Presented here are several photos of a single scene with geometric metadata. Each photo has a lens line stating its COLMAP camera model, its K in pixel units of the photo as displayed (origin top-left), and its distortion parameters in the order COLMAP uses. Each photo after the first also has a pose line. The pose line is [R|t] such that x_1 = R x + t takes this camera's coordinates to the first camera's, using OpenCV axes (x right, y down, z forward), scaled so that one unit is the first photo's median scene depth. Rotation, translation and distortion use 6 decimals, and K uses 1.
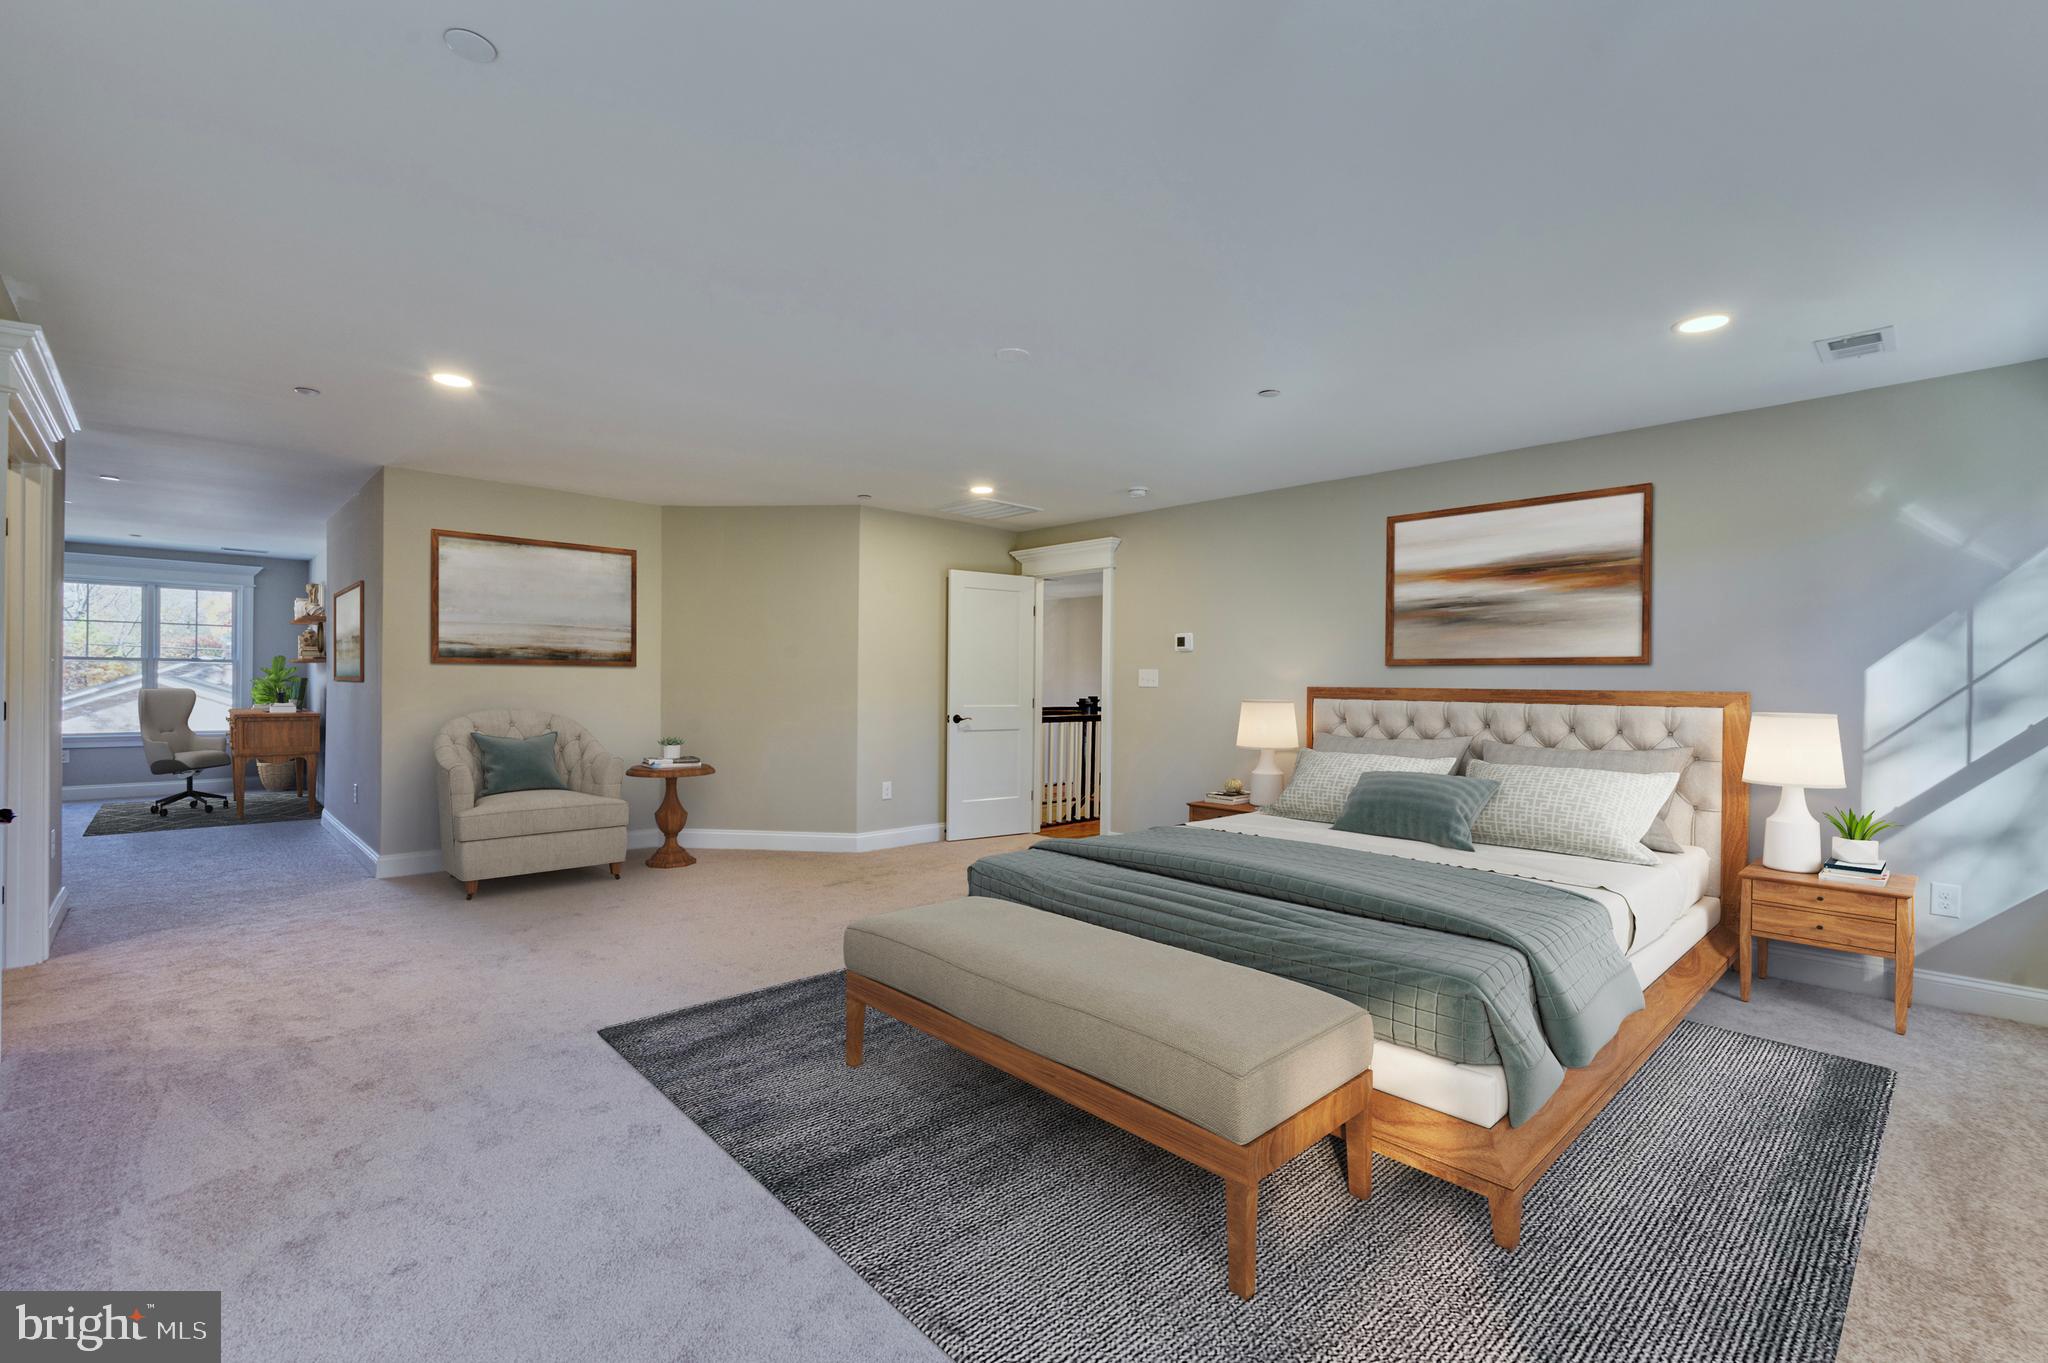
lens RADIAL K [[806.5, 0, 1024.0], [0, 806.5, 681.5], [0, 0, 1]] dist [-0.002028, -0.000326]
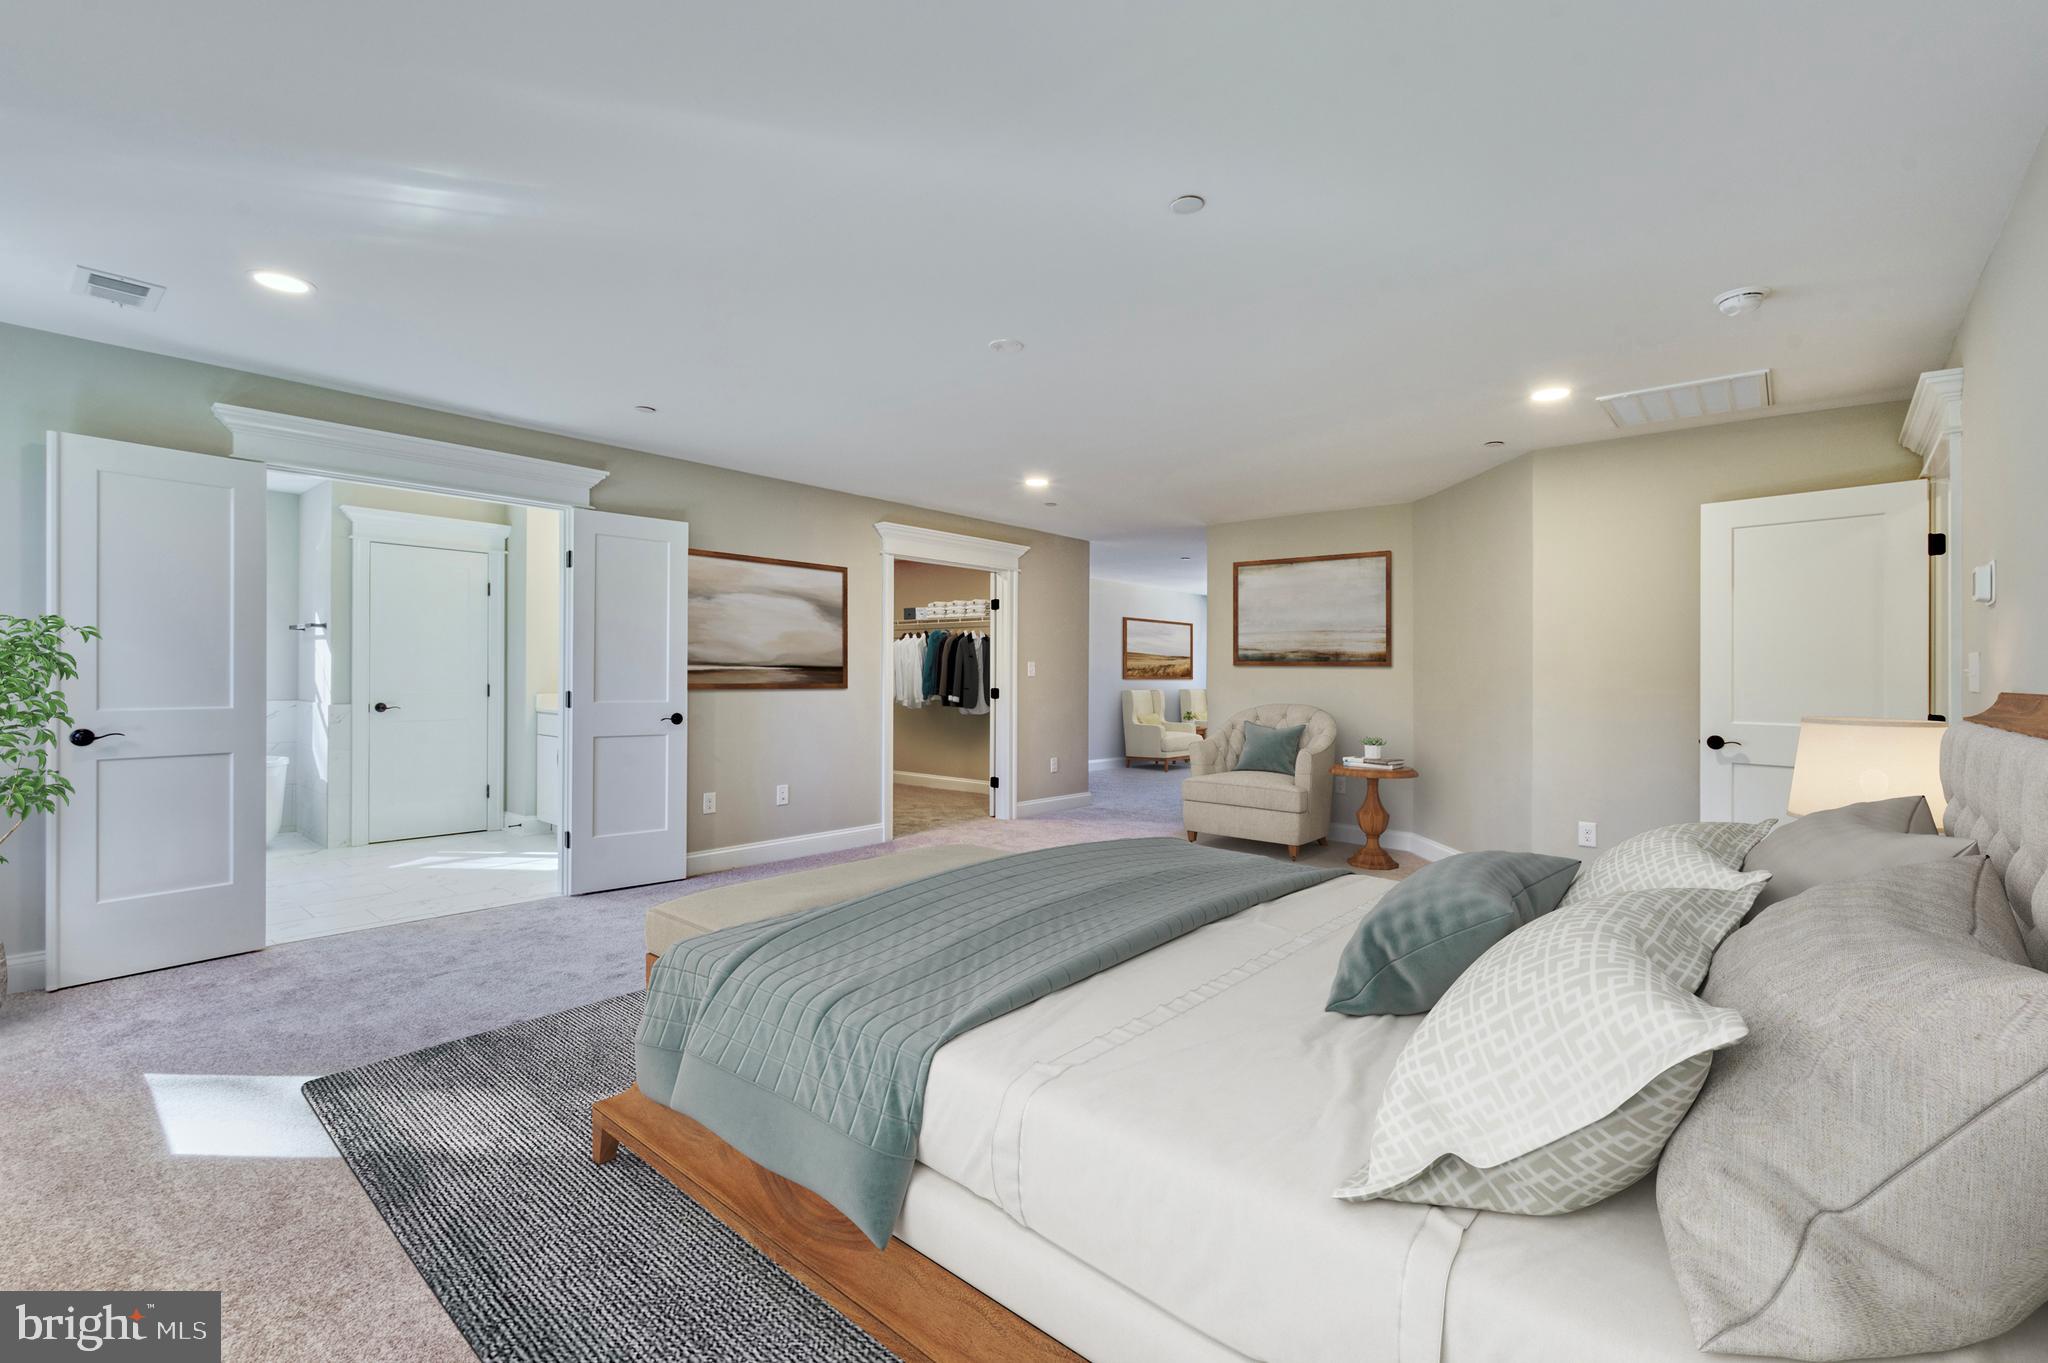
lens RADIAL K [[897.9, 0, 1016.3], [0, 897.9, 677.0], [0, 0, 1]] dist [0.010693, -0.000235]
pose [[0.145506, -0.008605, -0.989320, 0.603411], [-0.022398, 0.999677, -0.011989, 0.019390], [0.989104, 0.023903, 0.145266, 0.415585]]
